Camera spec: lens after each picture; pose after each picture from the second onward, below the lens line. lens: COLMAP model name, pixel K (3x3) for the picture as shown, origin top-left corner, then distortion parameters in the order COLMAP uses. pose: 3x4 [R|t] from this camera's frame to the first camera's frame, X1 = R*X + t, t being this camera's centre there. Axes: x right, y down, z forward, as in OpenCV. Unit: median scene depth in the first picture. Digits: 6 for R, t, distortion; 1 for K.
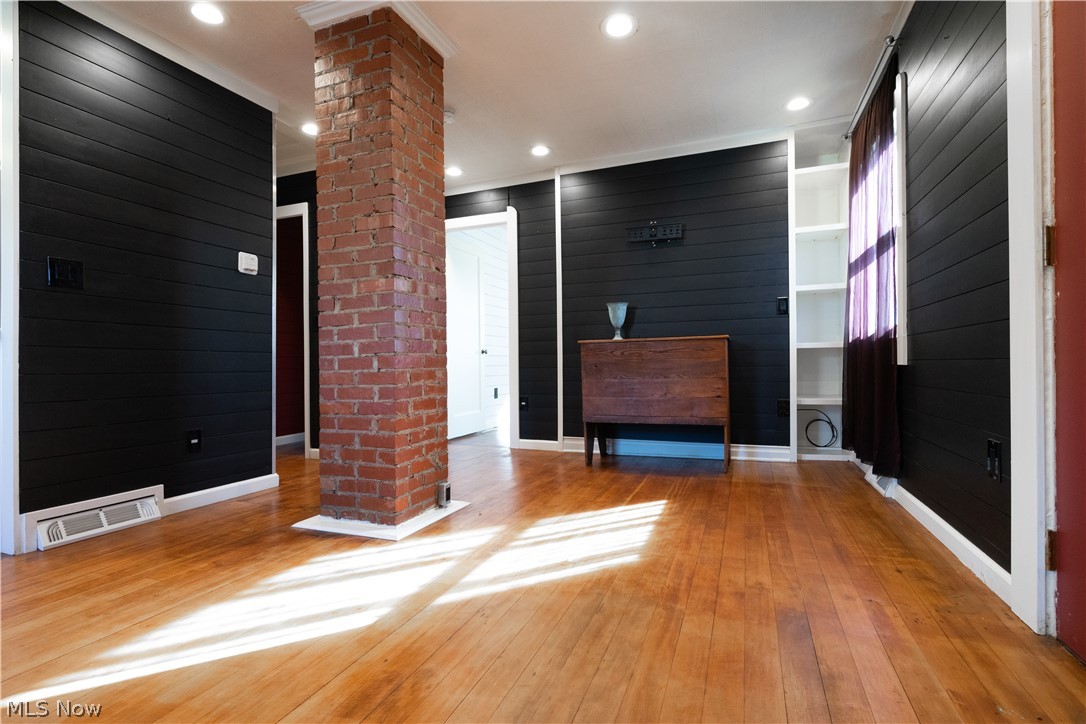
lens RADIAL K [[514.3, 0, 544.8], [0, 514.3, 361.9], [0, 0, 1]] dist [0.002081, -0.000416]
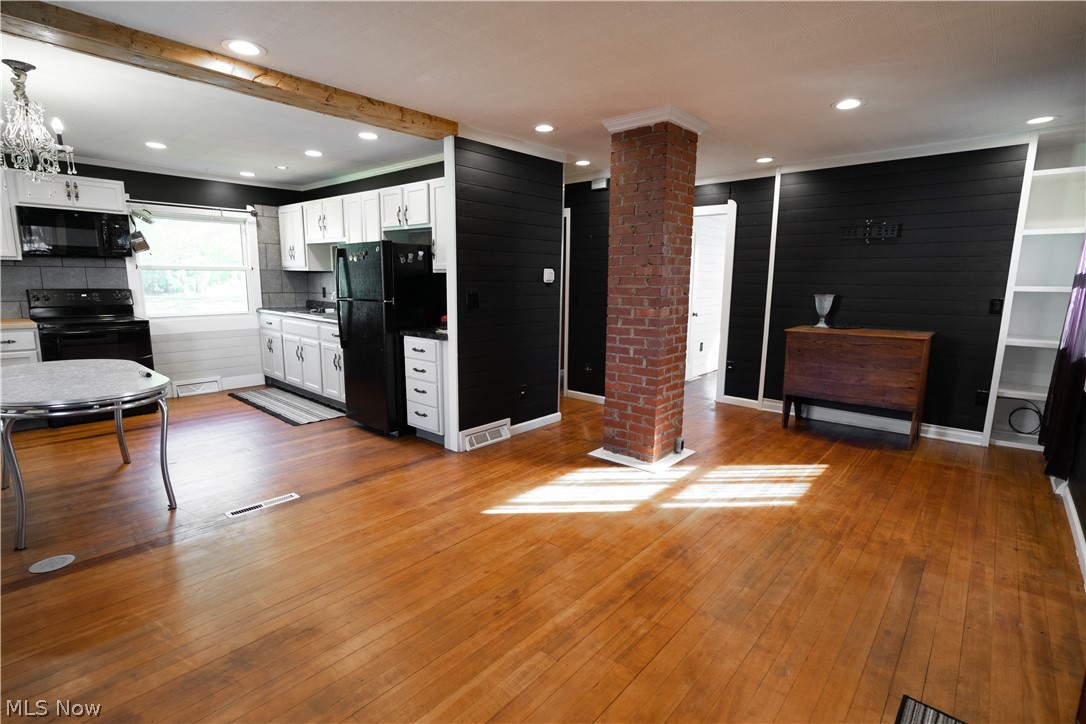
lens RADIAL K [[514.3, 0, 544.1], [0, 514.3, 362.1], [0, 0, 1]] dist [0.002081, -0.000416]
pose [[0.938826, 0.075010, -0.336124, -0.083912], [-0.017222, 0.984997, 0.171711, -0.244839], [0.343961, -0.155418, 0.926032, -0.518597]]
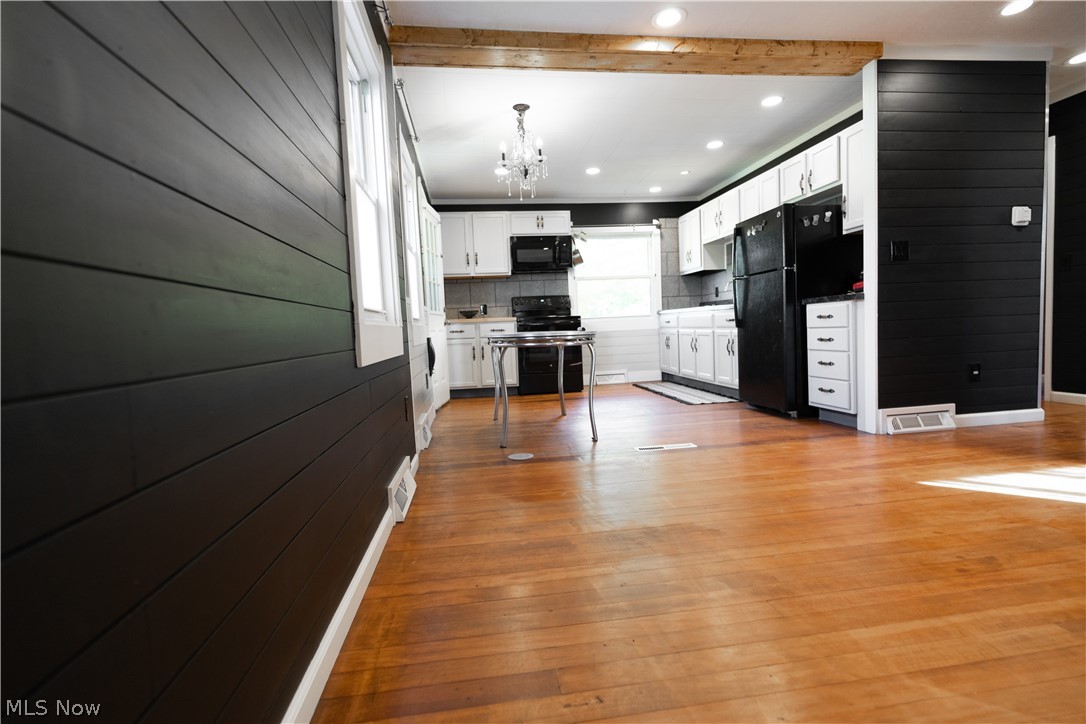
lens RADIAL K [[514.3, 0, 544.3], [0, 514.3, 362.0], [0, 0, 1]] dist [0.002081, -0.000416]
pose [[0.490902, 0.043084, -0.870149, -0.127891], [0.047532, 0.995964, 0.076129, -0.015204], [0.869917, -0.078732, 0.486873, -0.545982]]
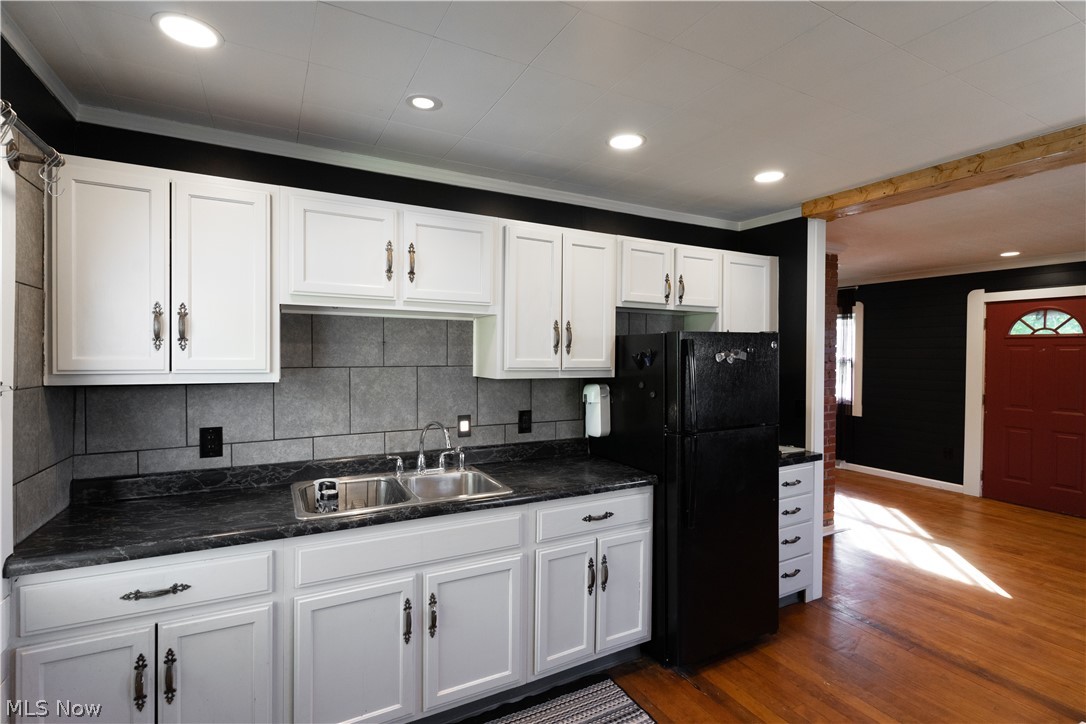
lens RADIAL K [[514.3, 0, 540.2], [0, 514.3, 358.1], [0, 0, 1]] dist [0.002081, -0.000416]
pose [[0.649993, 0.001106, 0.759940, -2.286852], [-0.012796, 0.999873, 0.009489, -0.284186], [-0.759833, -0.015893, 0.649924, 0.540961]]
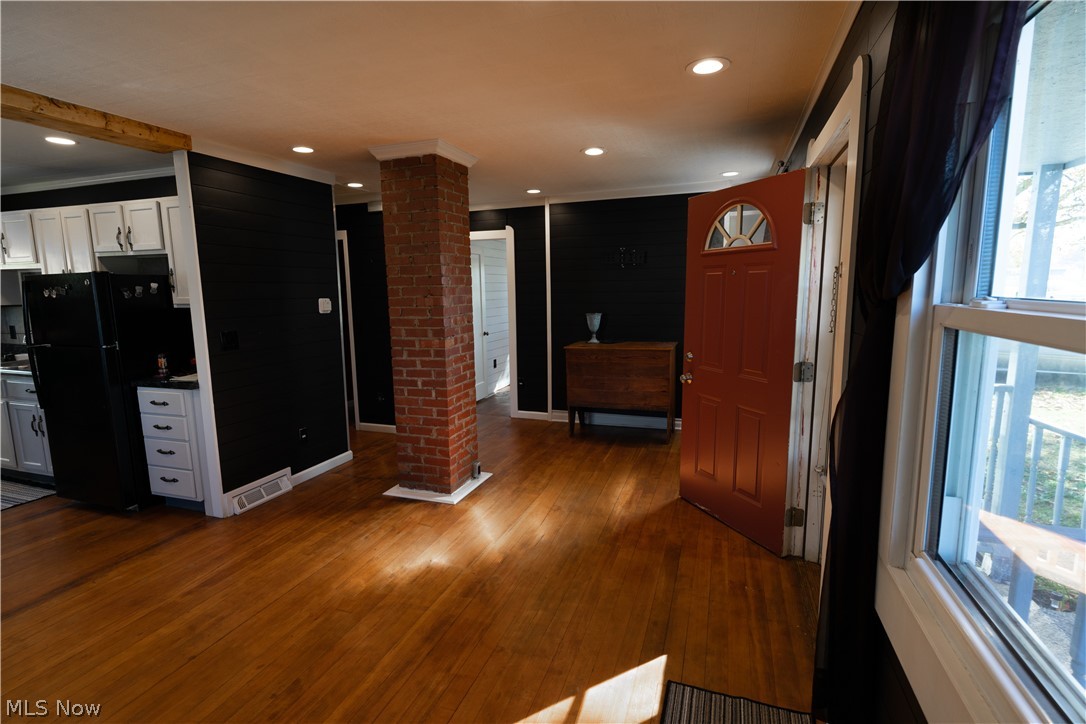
lens RADIAL K [[514.3, 0, 544.6], [0, 514.3, 362.2], [0, 0, 1]] dist [0.002081, -0.000416]
pose [[0.999437, -0.008371, 0.032501, -0.043388], [0.003464, 0.988952, 0.148198, -0.297680], [-0.033383, -0.148002, 0.988423, -0.489060]]
